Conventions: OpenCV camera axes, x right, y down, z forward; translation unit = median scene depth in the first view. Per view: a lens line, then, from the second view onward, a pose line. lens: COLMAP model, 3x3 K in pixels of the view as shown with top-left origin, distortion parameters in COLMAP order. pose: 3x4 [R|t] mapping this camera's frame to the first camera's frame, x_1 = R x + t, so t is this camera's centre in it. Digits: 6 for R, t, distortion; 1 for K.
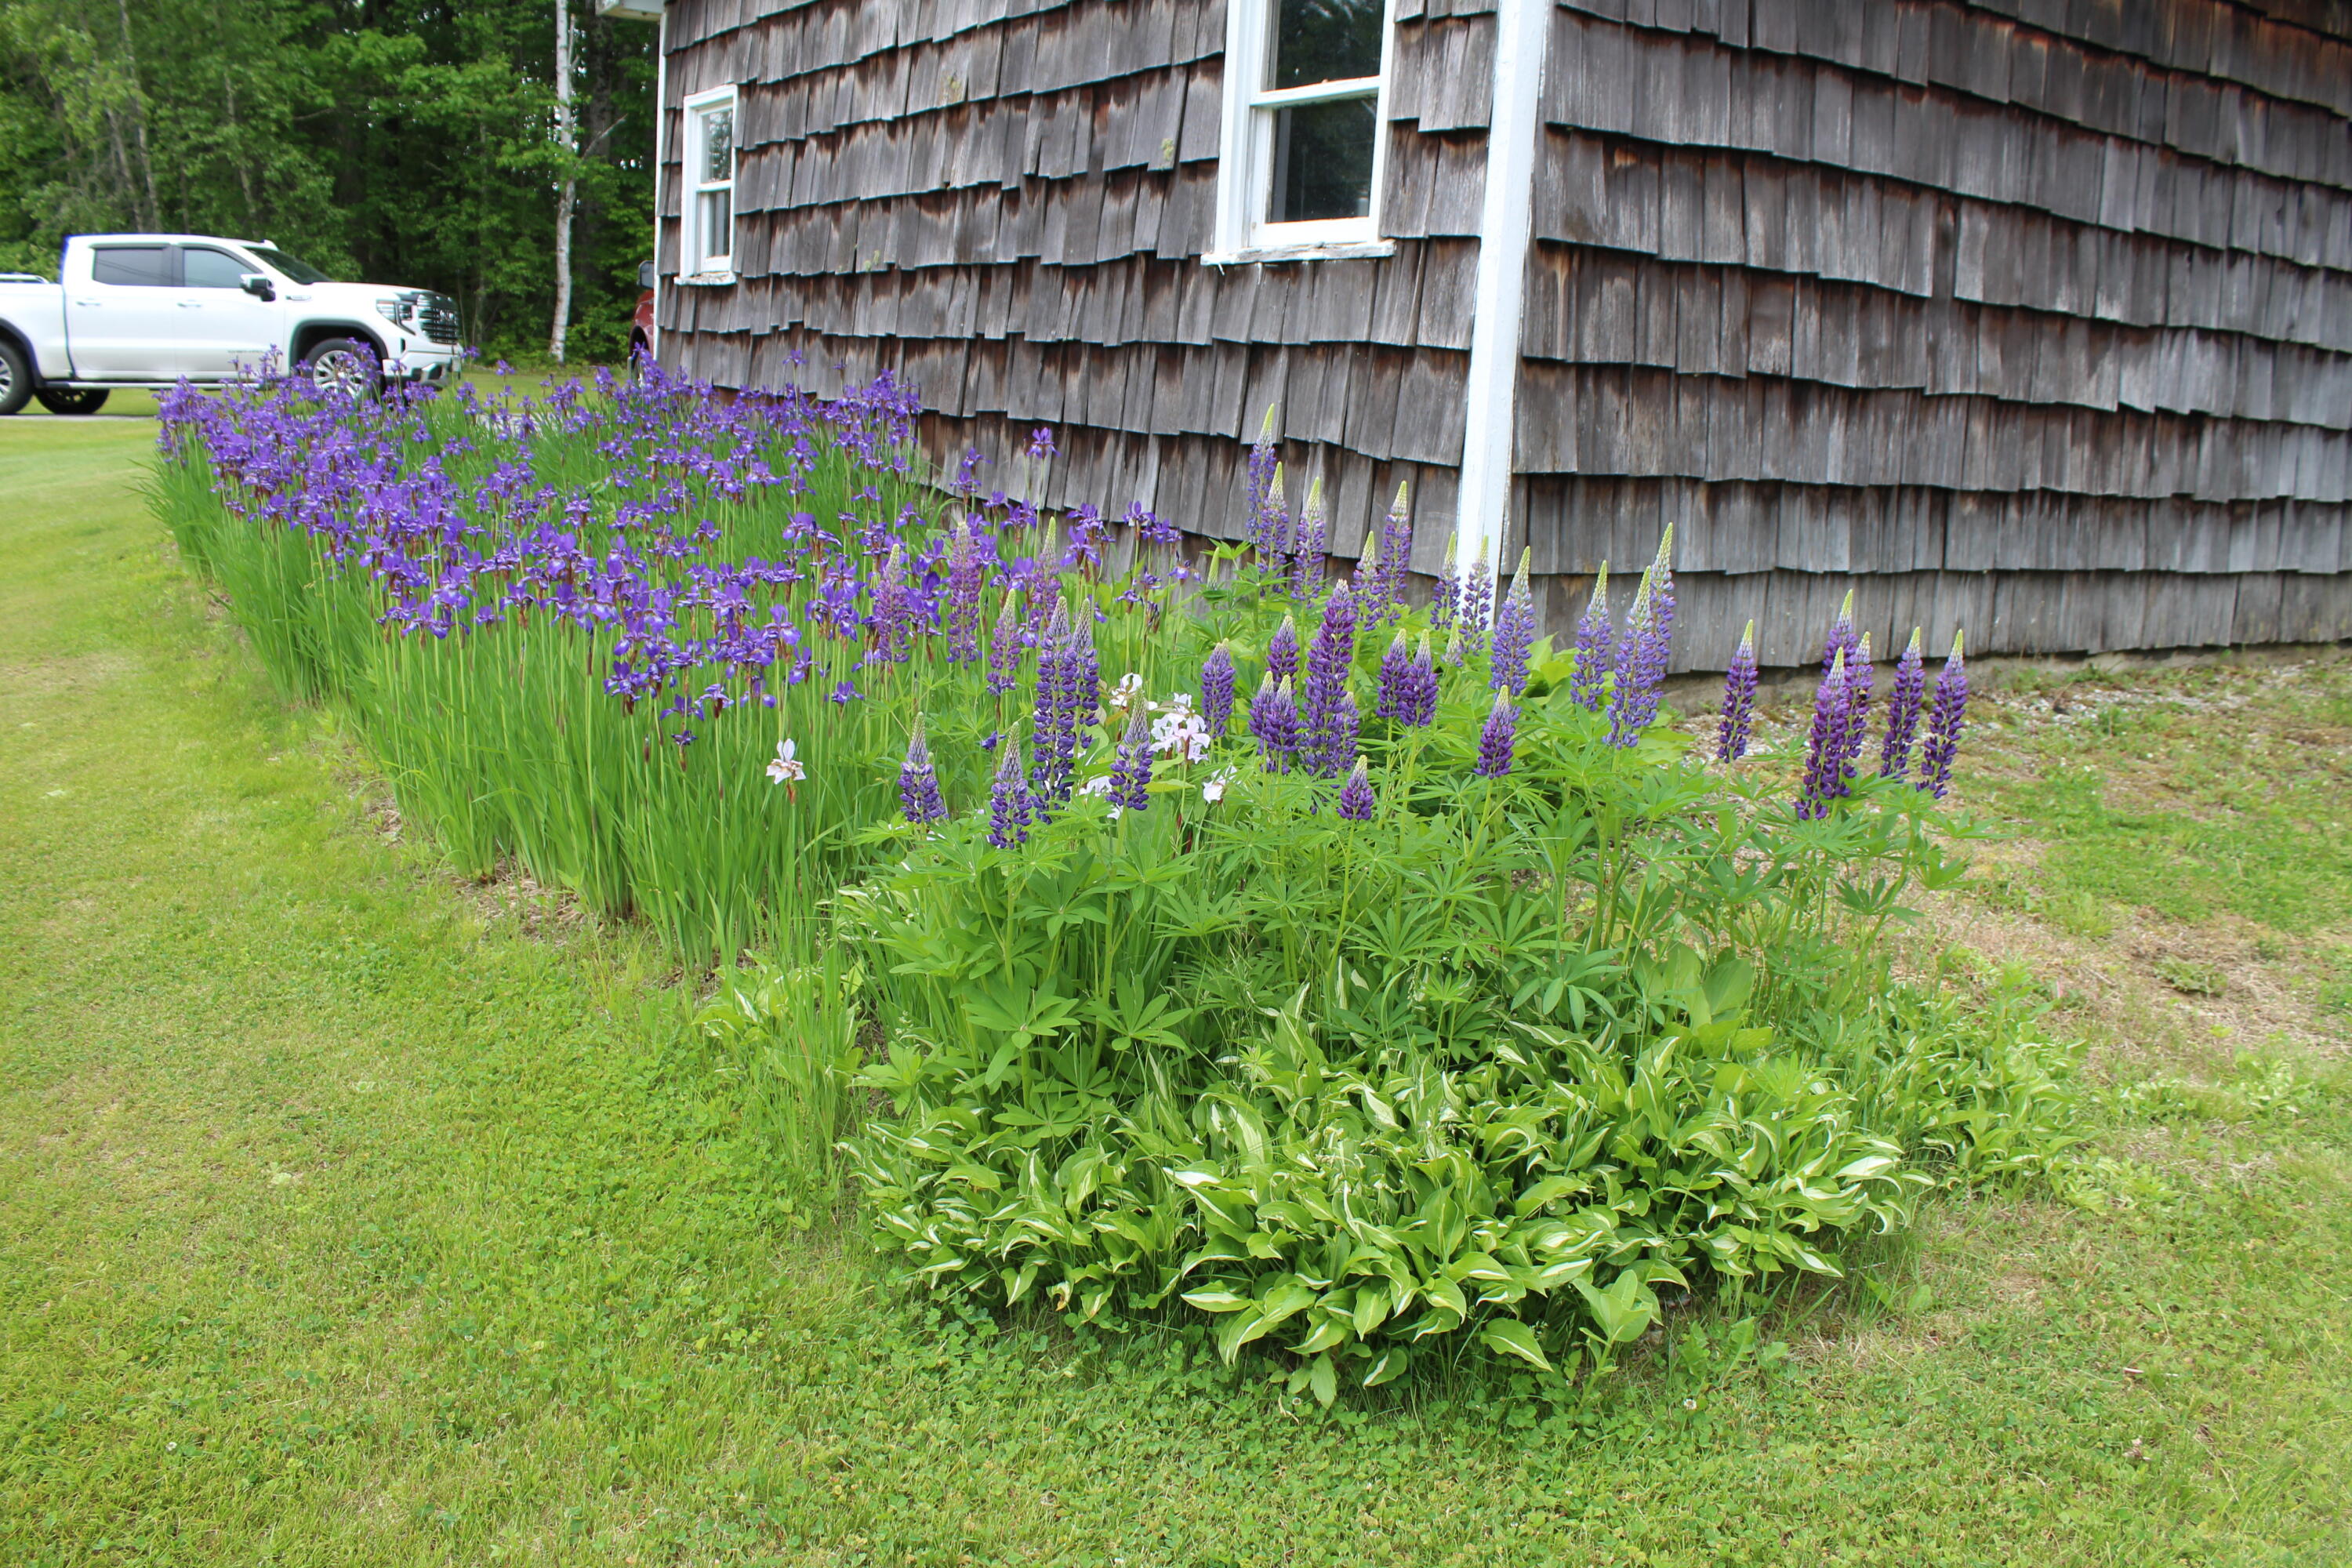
lens RADIAL K [[1942.8, 0, 1176.0], [0, 1942.8, 784.0], [0, 0, 1]] dist [-0.167518, 0.150383]
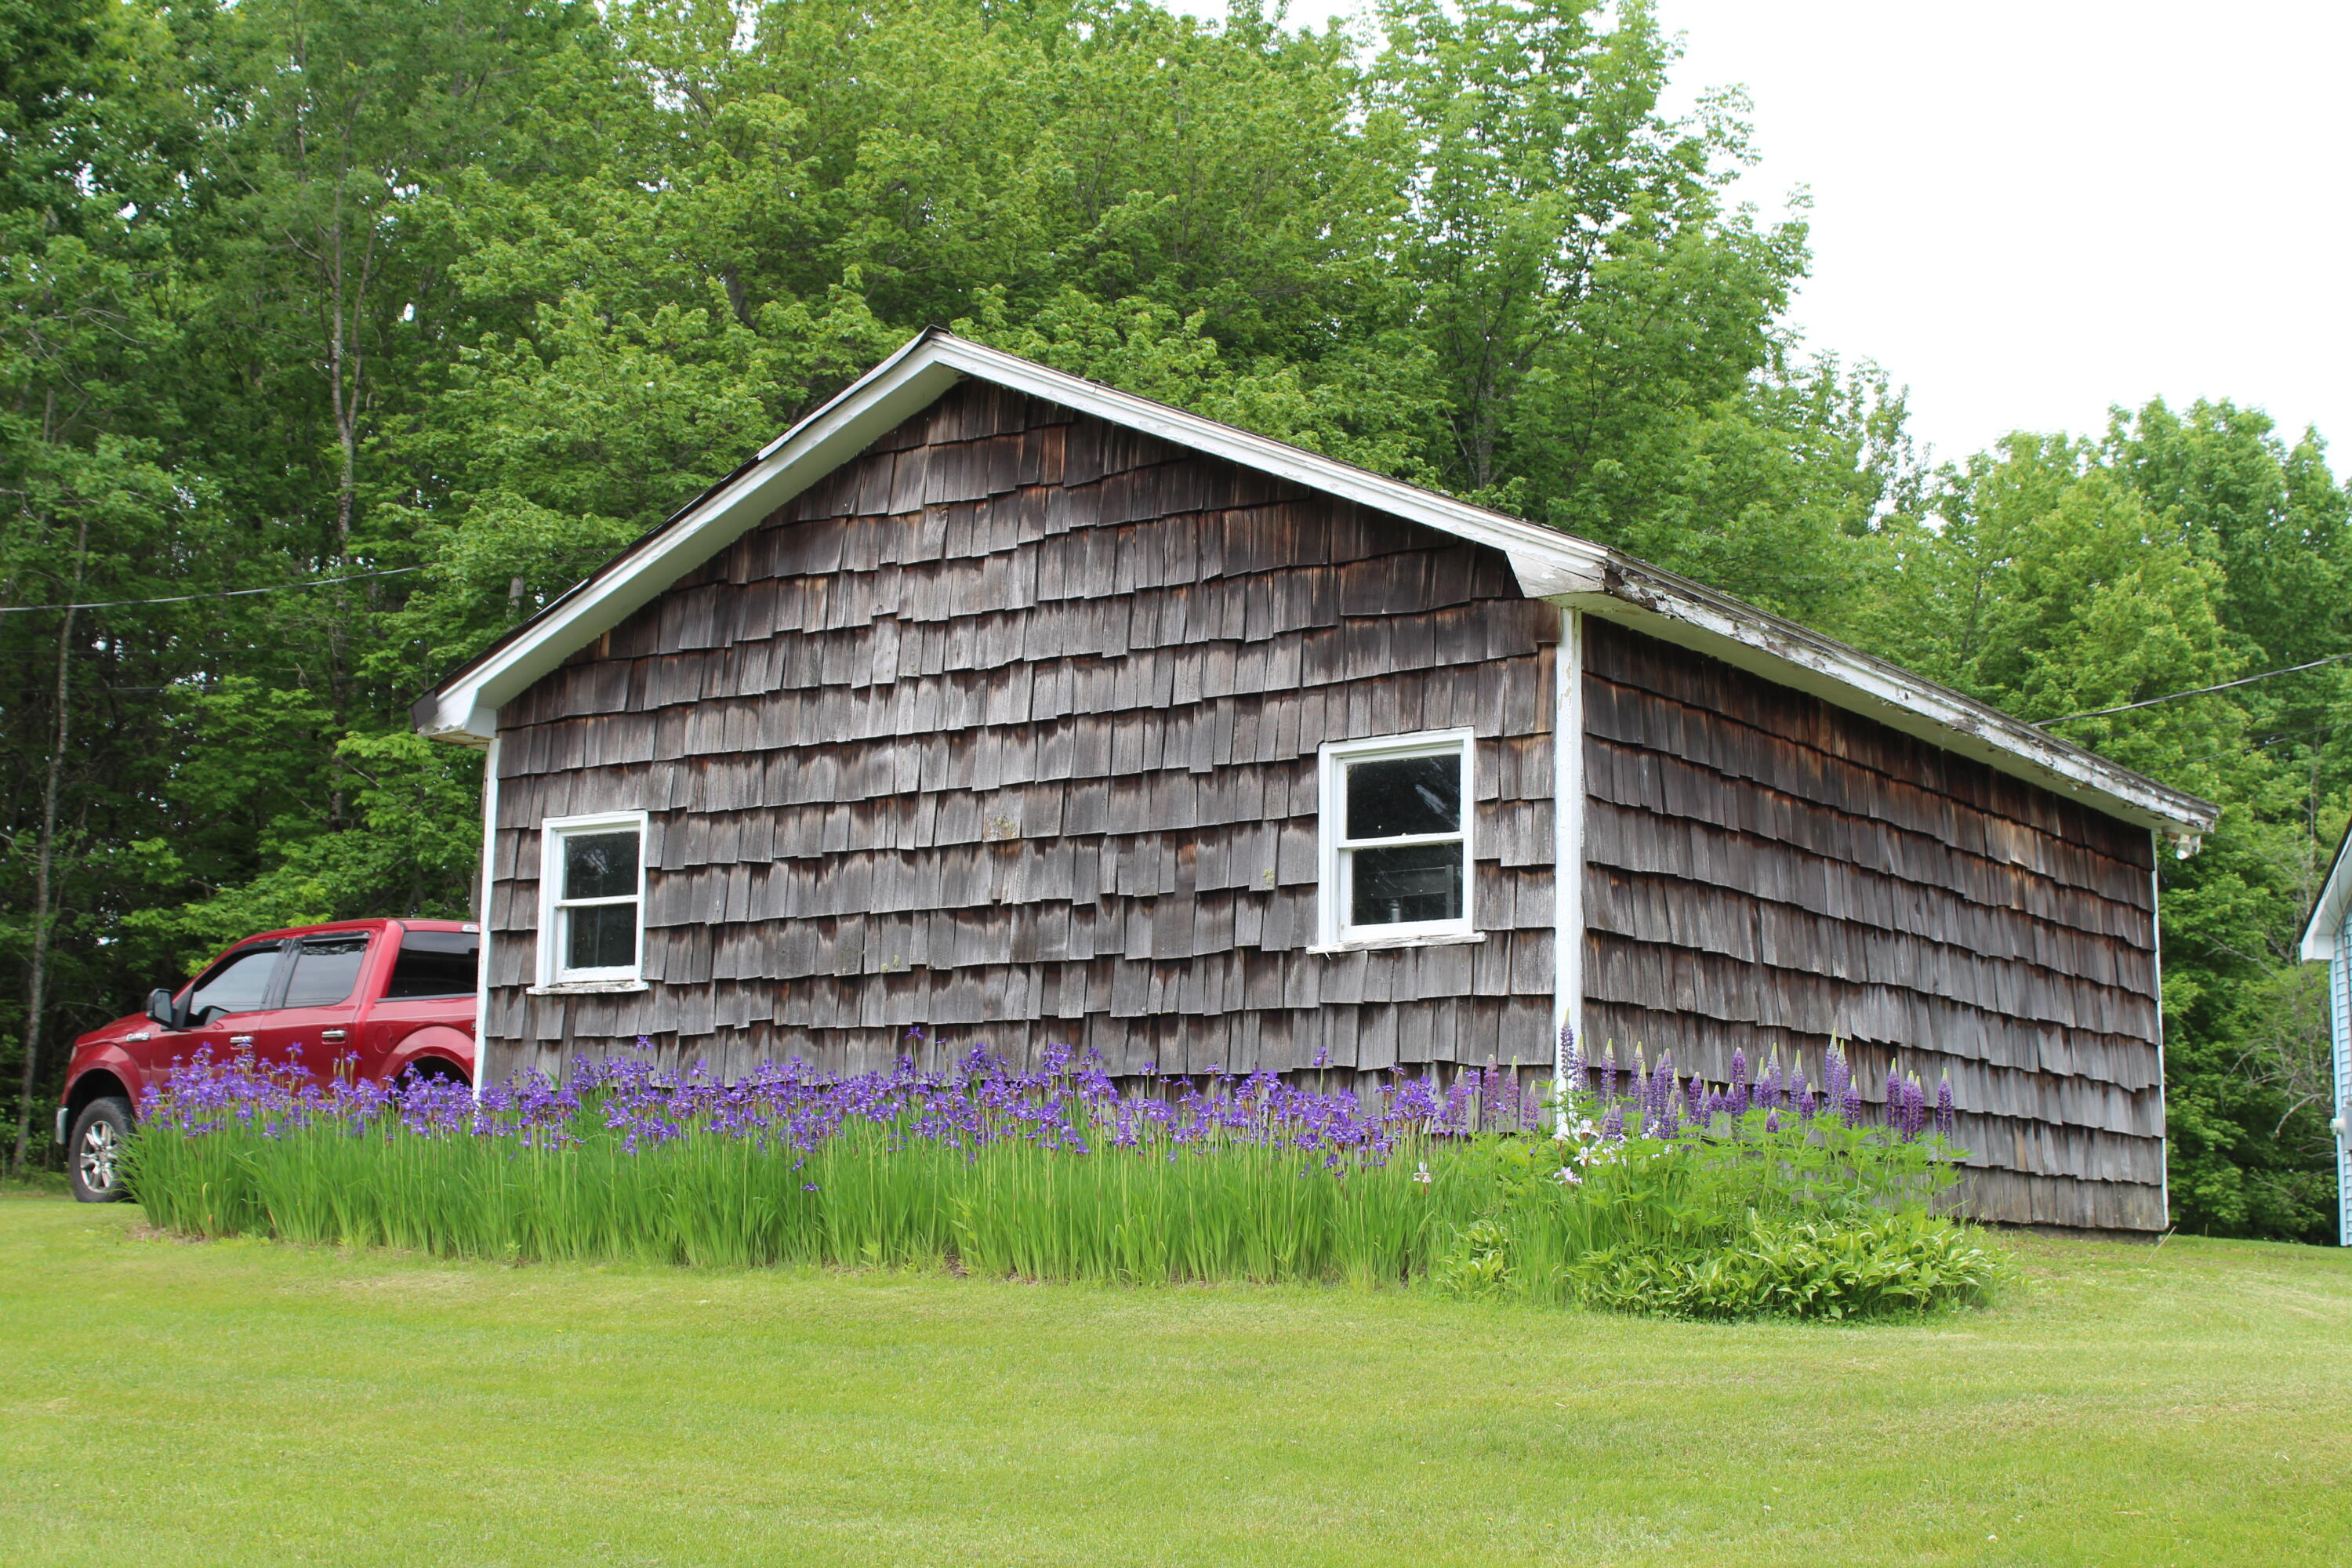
lens RADIAL K [[3236.8, 0, 1176.0], [0, 3236.8, 784.0], [0, 0, 1]] dist [-0.035601, 0.025087]
pose [[0.929903, 0.010621, 0.367650, -0.921624], [0.114008, 0.942027, -0.315576, 0.350251], [-0.349688, 0.335370, 0.874783, -1.090530]]
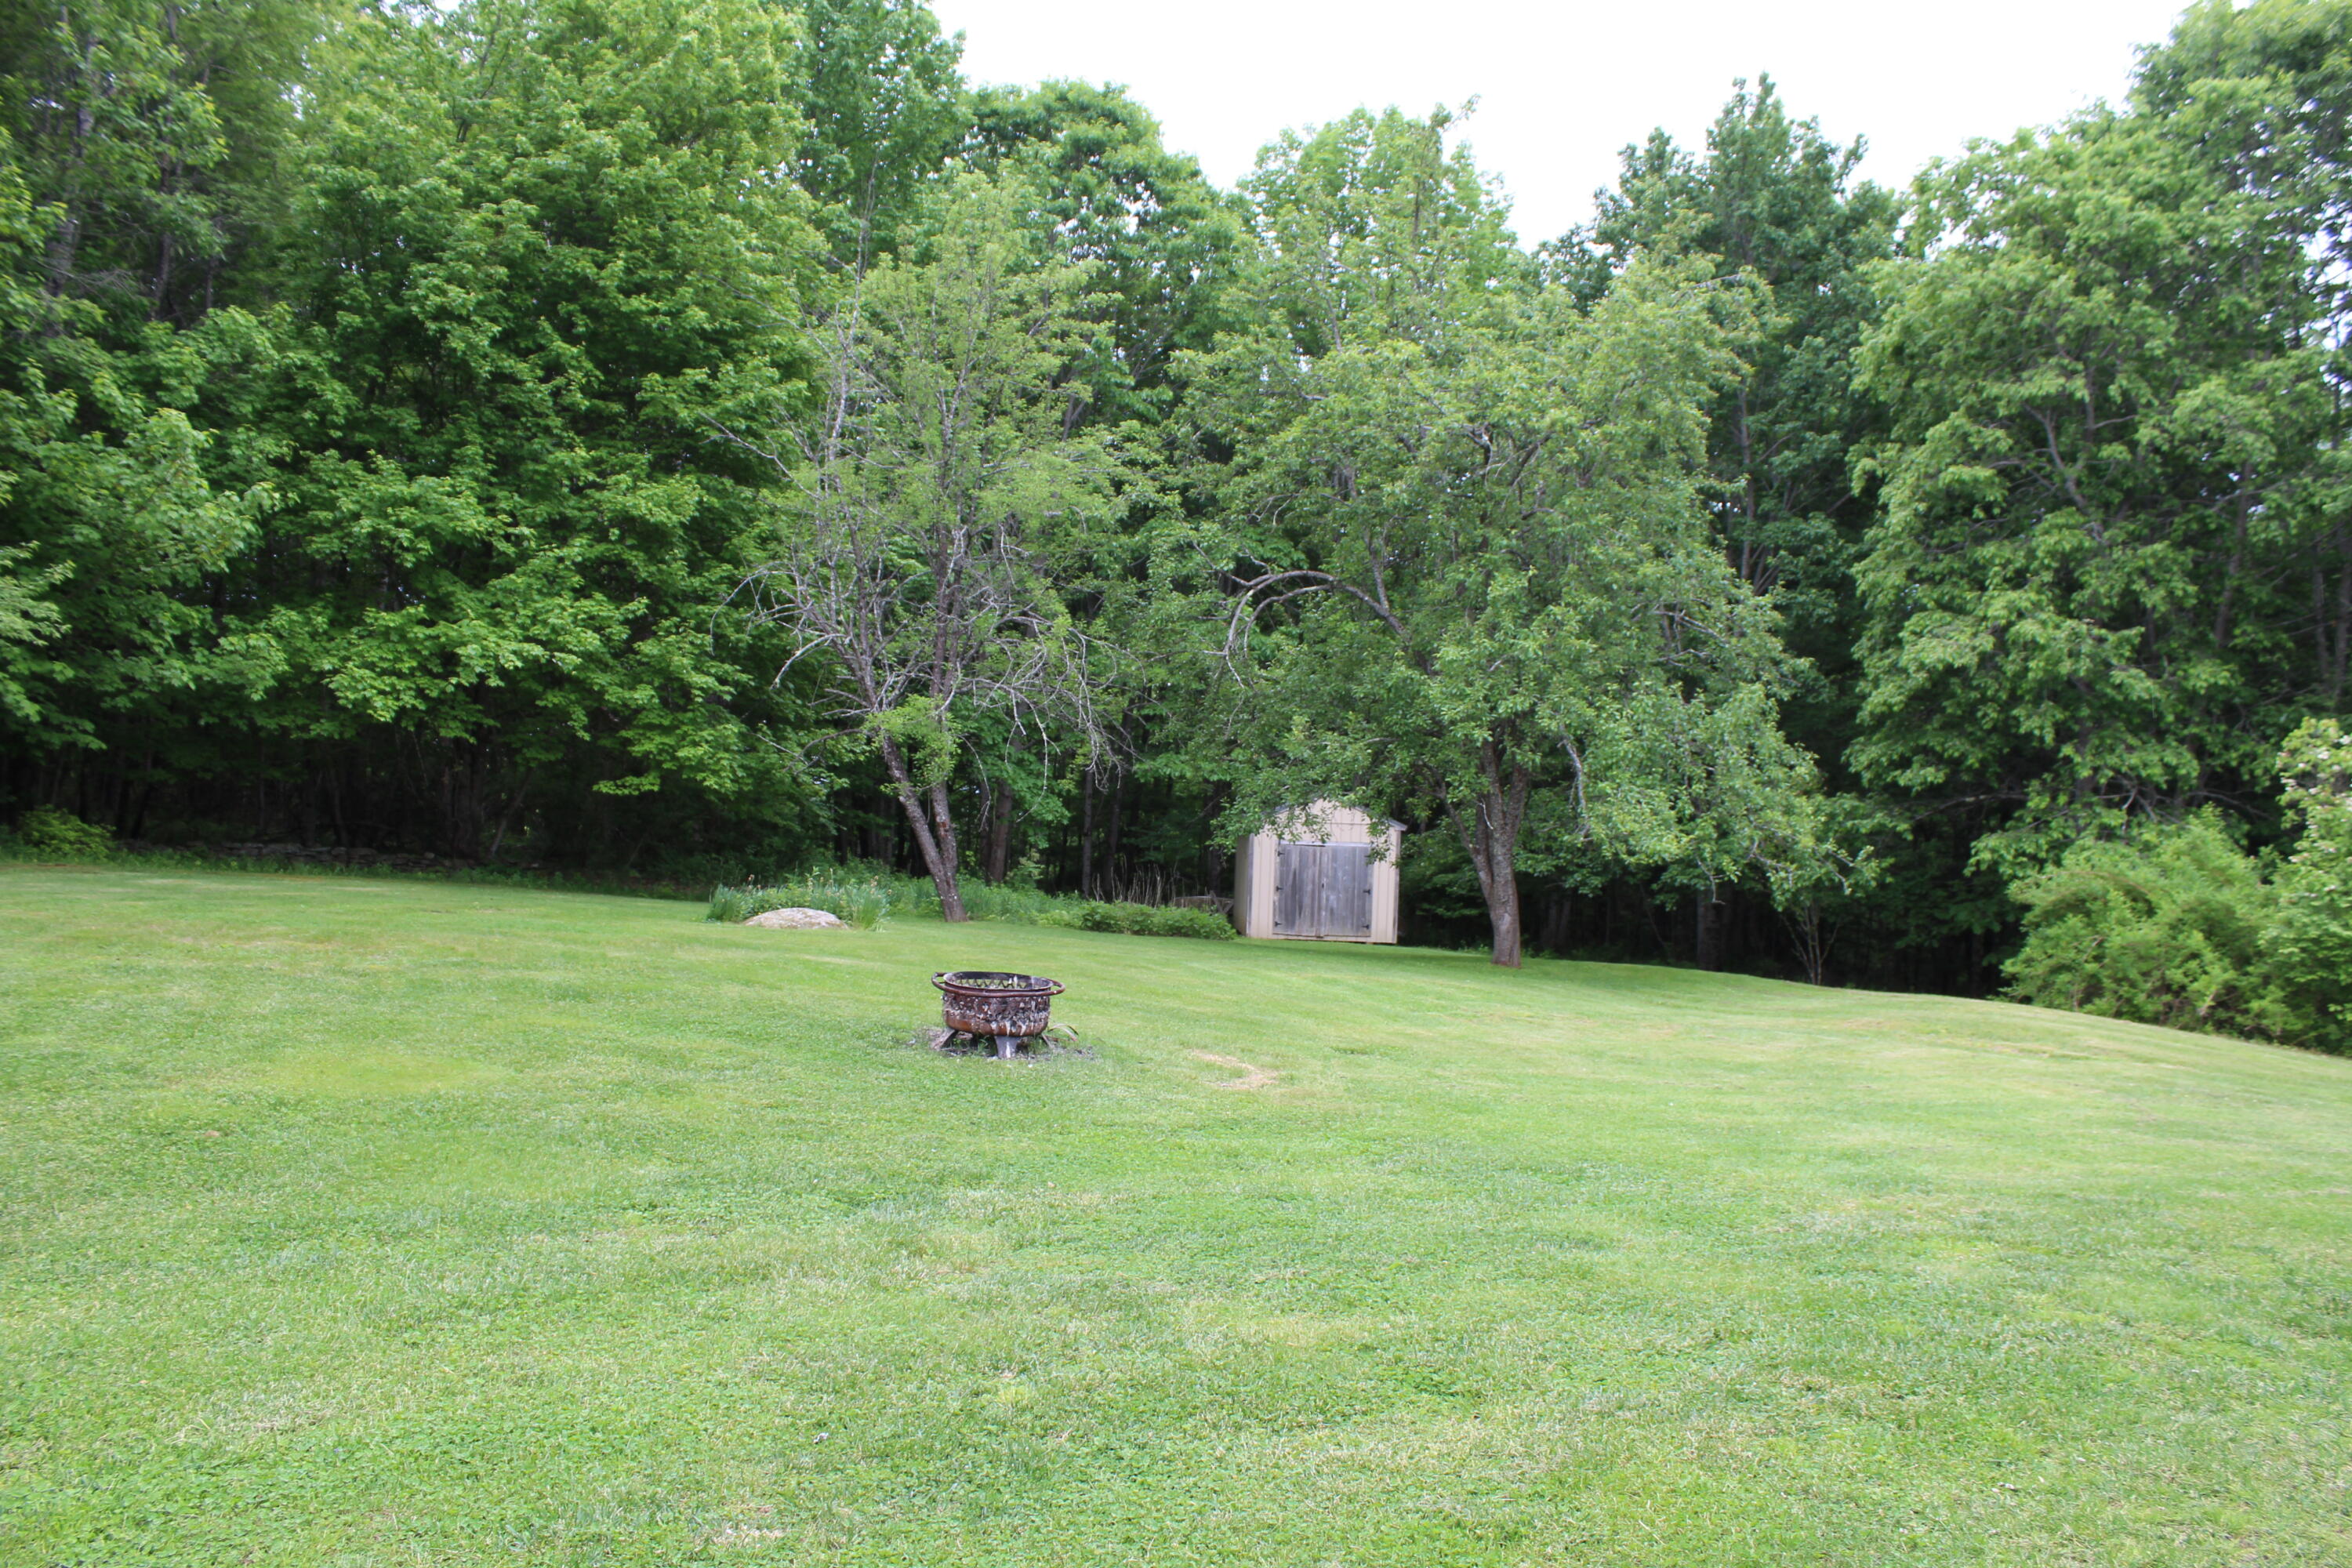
lens RADIAL K [[1942.8, 0, 1176.0], [0, 1942.8, 784.0], [0, 0, 1]] dist [-0.167518, 0.150383]
pose [[0.671907, -0.035642, 0.739777, 2.718651], [0.157556, 0.982857, -0.095748, -0.467724], [-0.723683, 0.180890, 0.666004, 2.664516]]
